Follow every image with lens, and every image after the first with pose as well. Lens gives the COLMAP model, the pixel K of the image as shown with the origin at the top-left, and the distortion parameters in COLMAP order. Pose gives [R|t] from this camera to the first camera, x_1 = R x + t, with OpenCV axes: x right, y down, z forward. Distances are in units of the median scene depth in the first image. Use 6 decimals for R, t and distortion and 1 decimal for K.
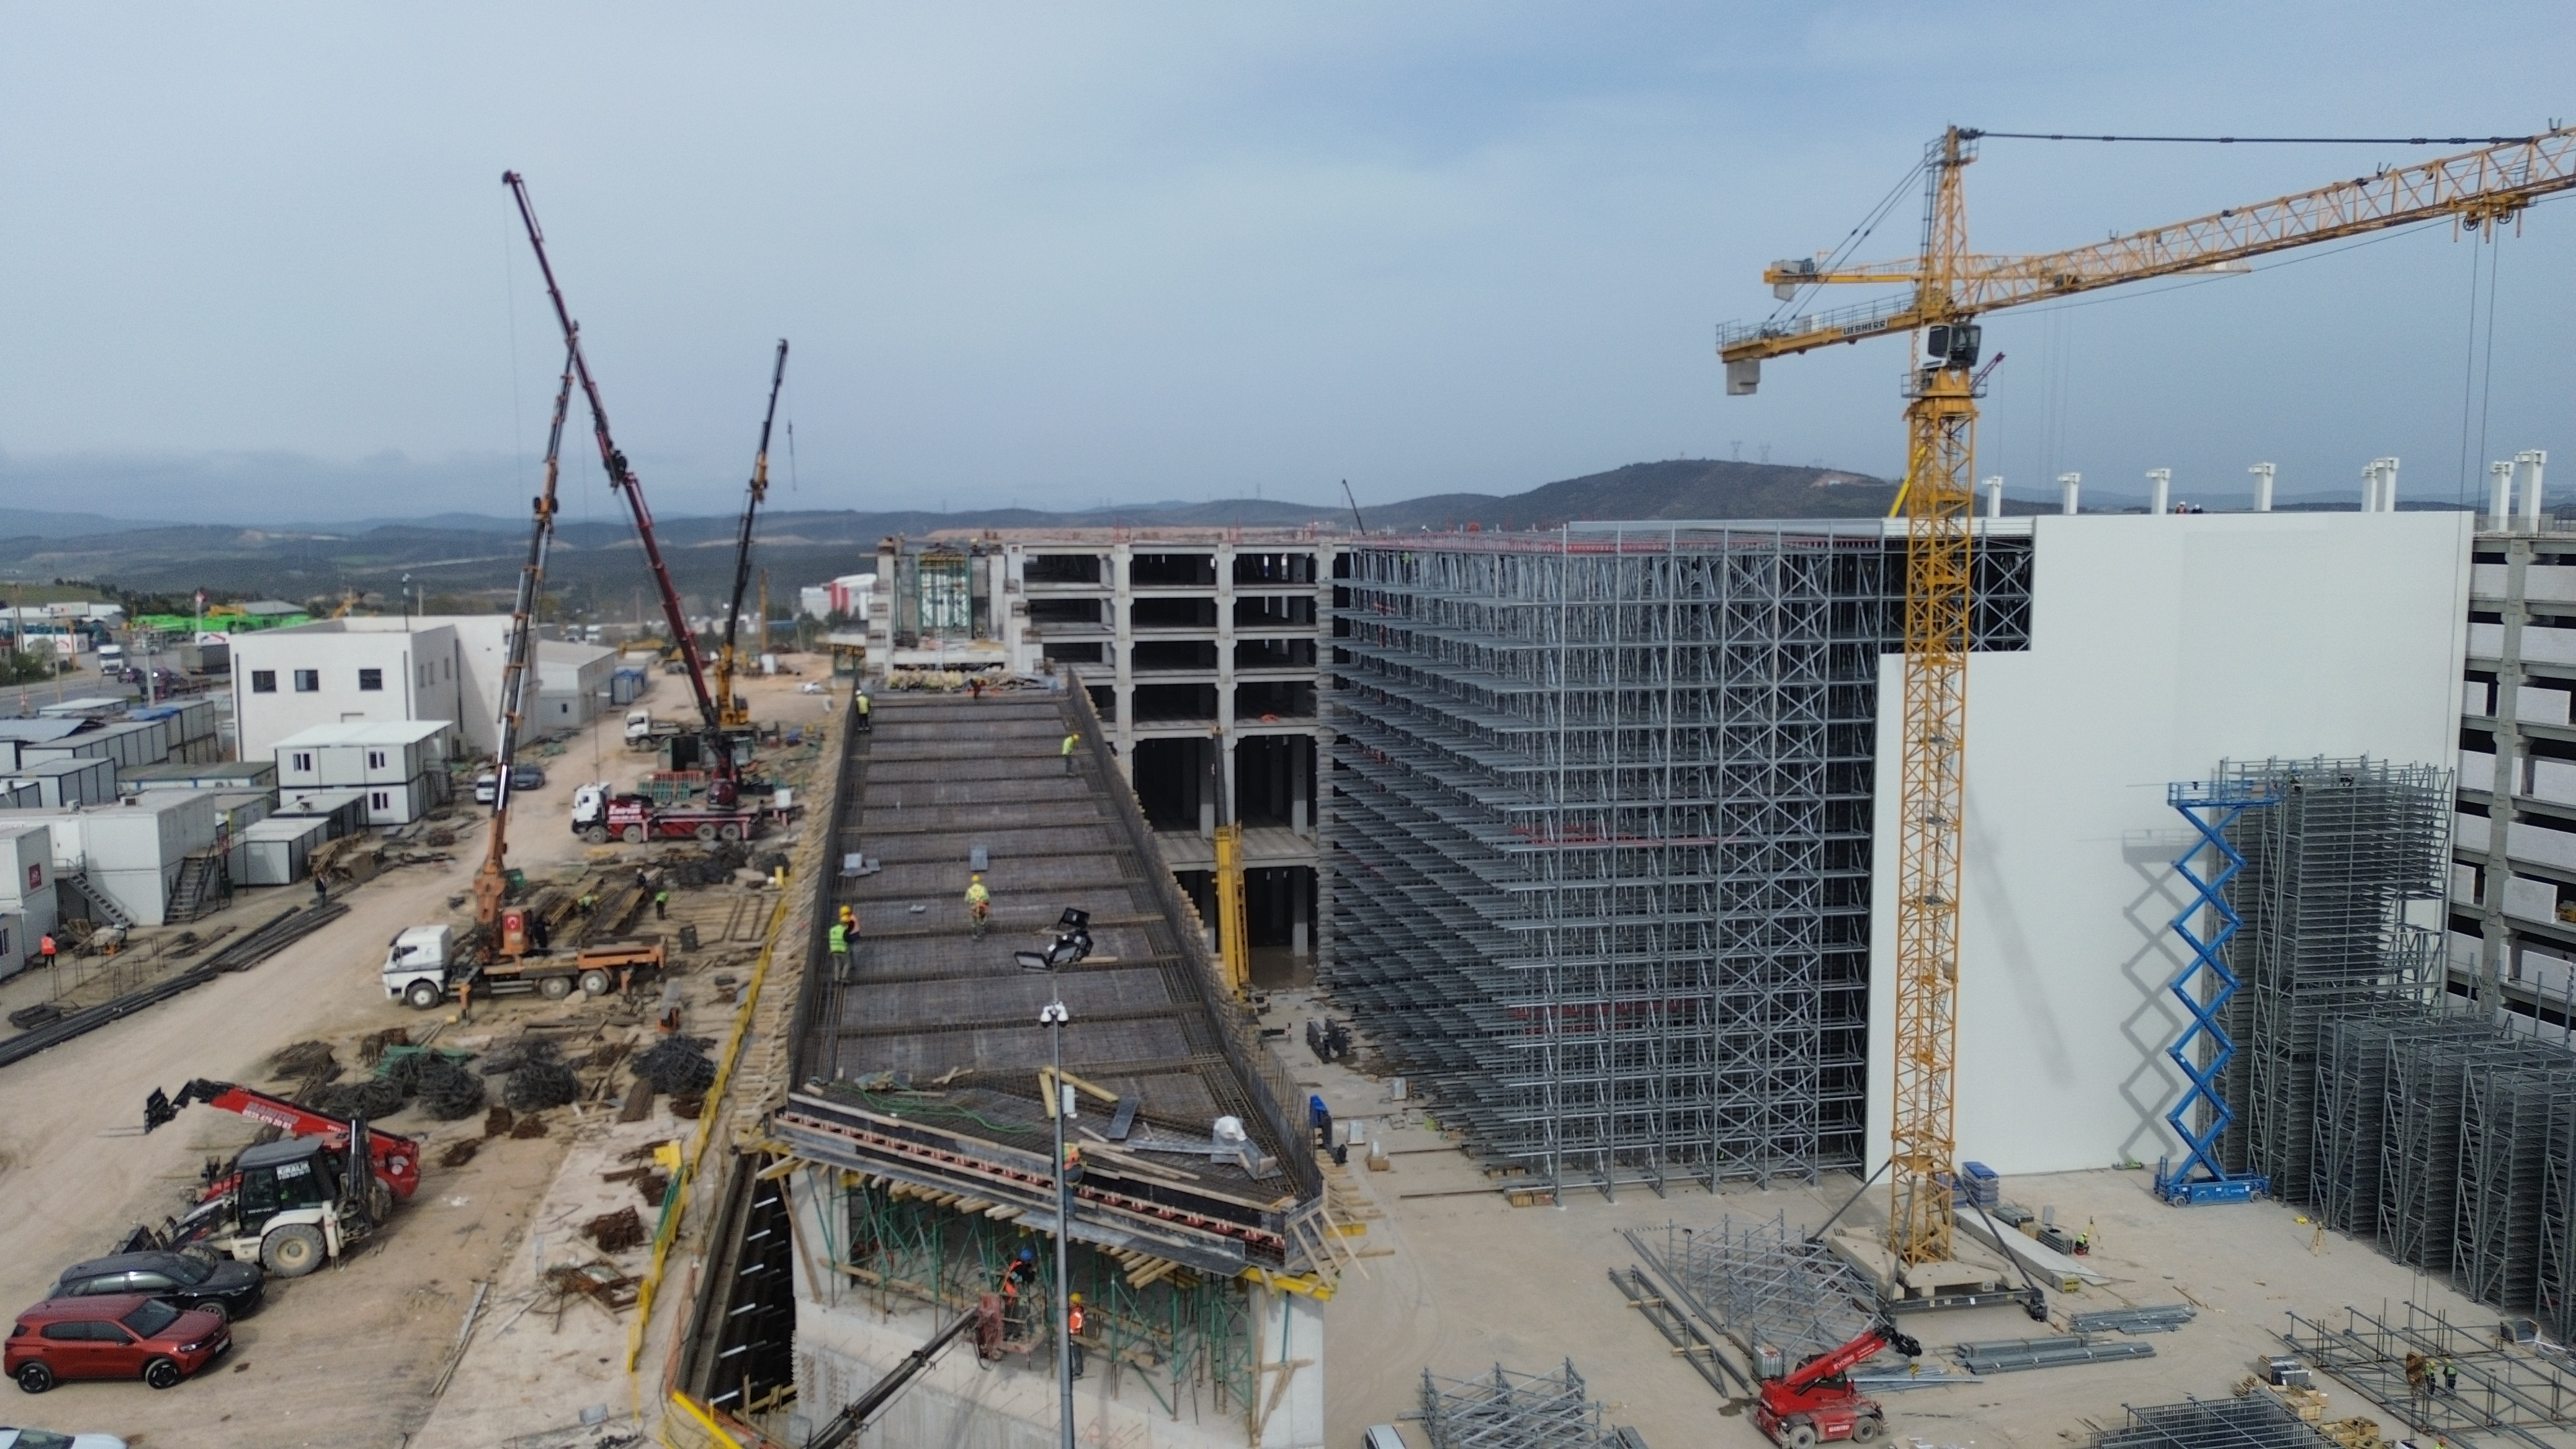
lens RADIAL K [[1795.3, 0, 1288.0], [0, 1795.3, 724.5], [0, 0, 1]] dist [0.110127, -0.101438]
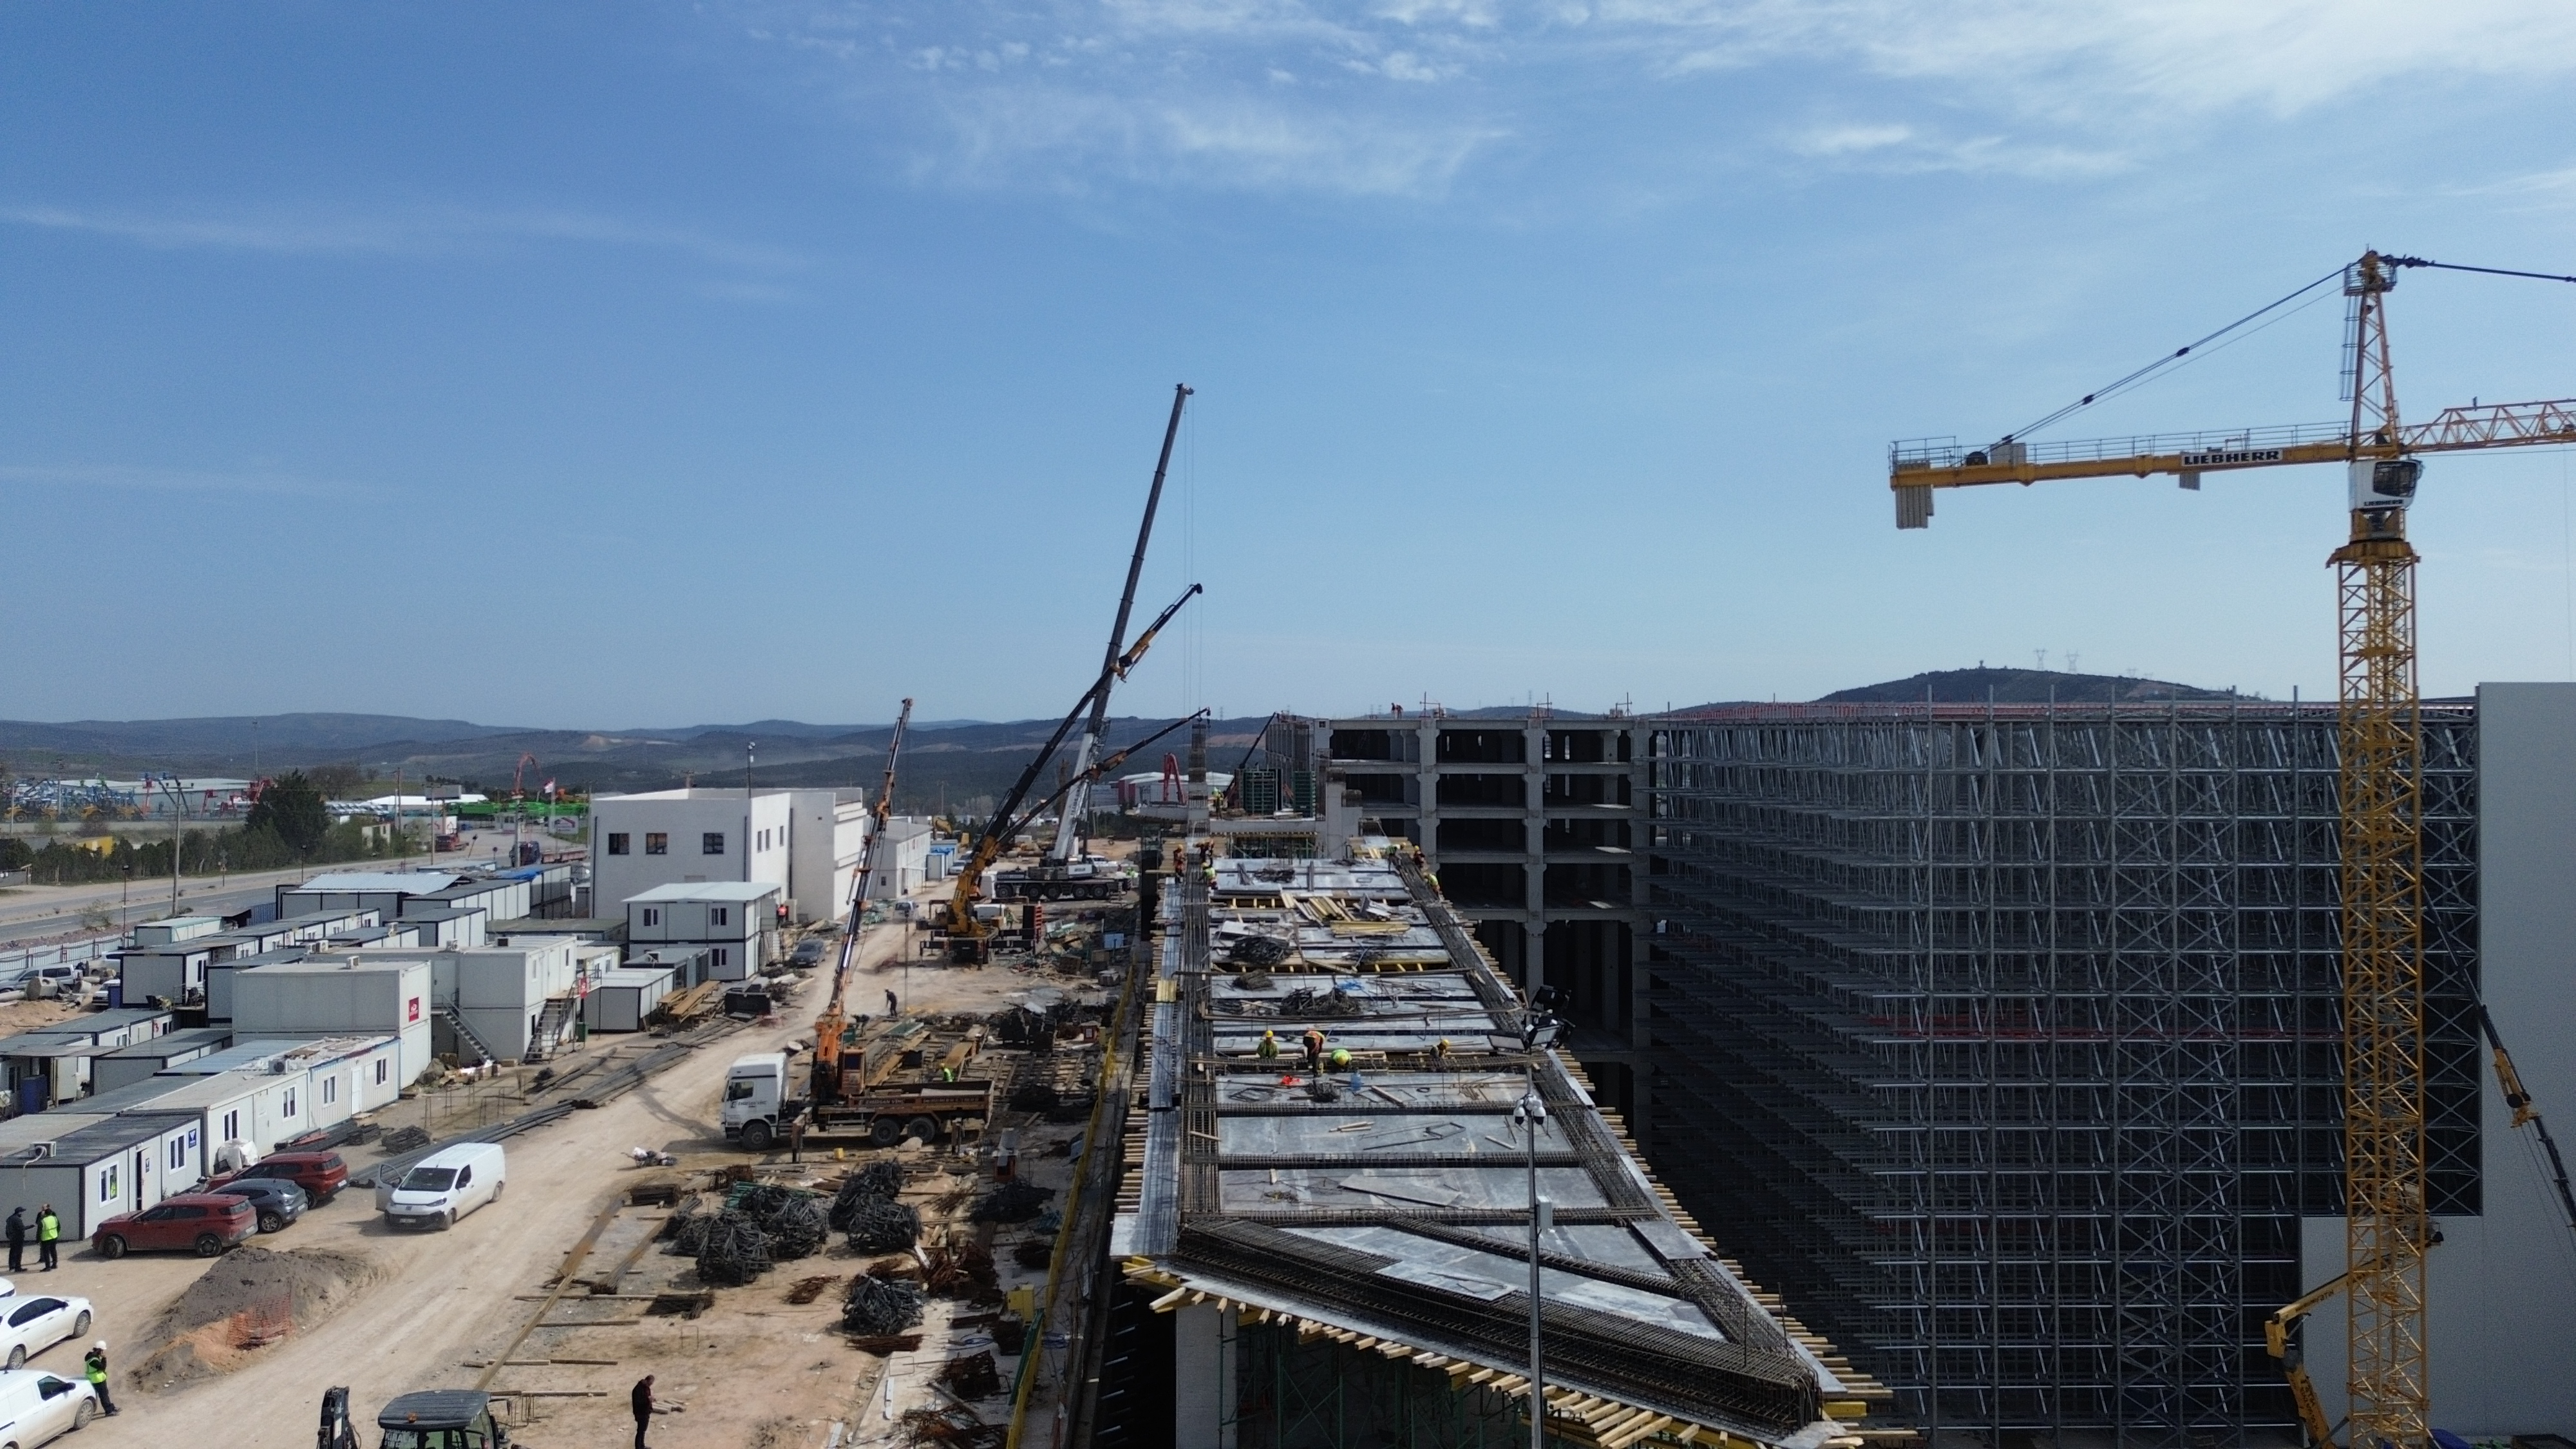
lens RADIAL K [[1813.5, 0, 1293.6], [0, 1813.5, 720.4], [0, 0, 1]] dist [0.071575, -0.060664]
pose [[0.989467, 0.005211, -0.144661, -0.031864], [-0.022218, 0.992977, -0.116198, 0.022041], [0.143040, 0.118189, 0.982635, 0.030273]]
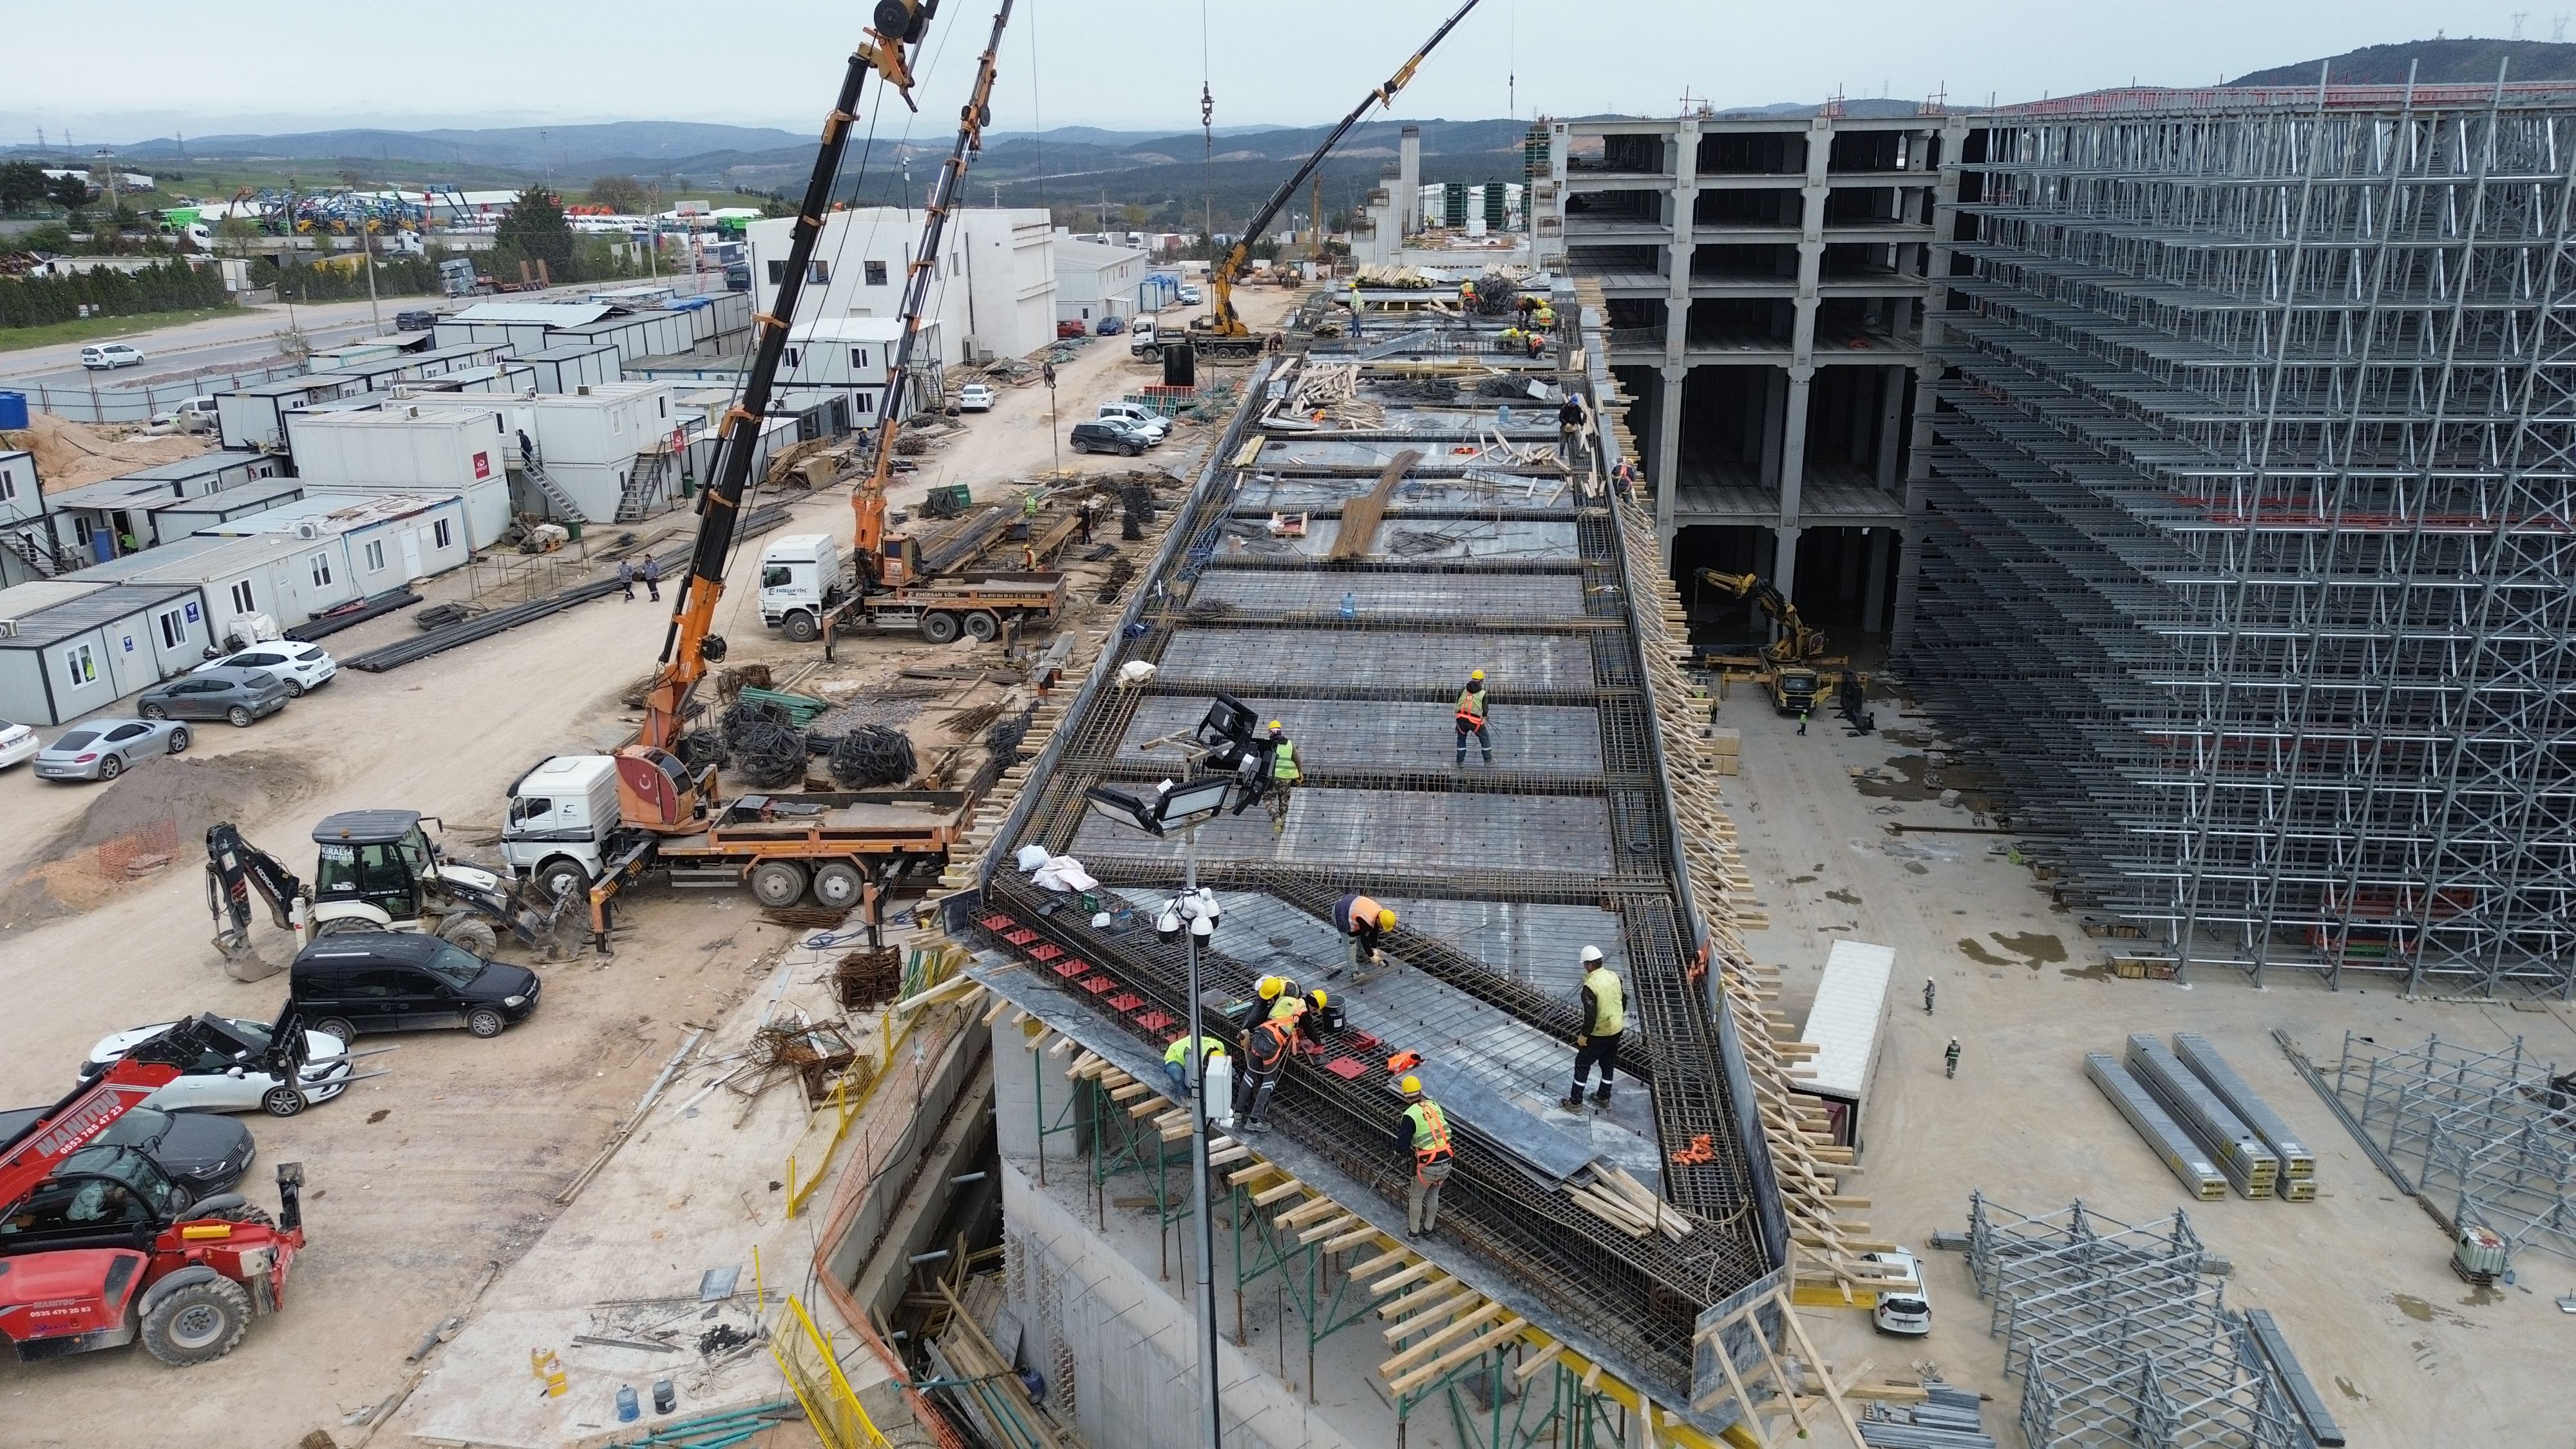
lens RADIAL K [[1813.5, 0, 1293.6], [0, 1813.5, 720.4], [0, 0, 1]] dist [0.071575, -0.060664]
pose [[0.951409, 0.090586, -0.294306, 0.007769], [-0.030521, 0.978786, 0.202600, 0.004667], [0.306415, -0.183773, 0.933990, 0.159785]]
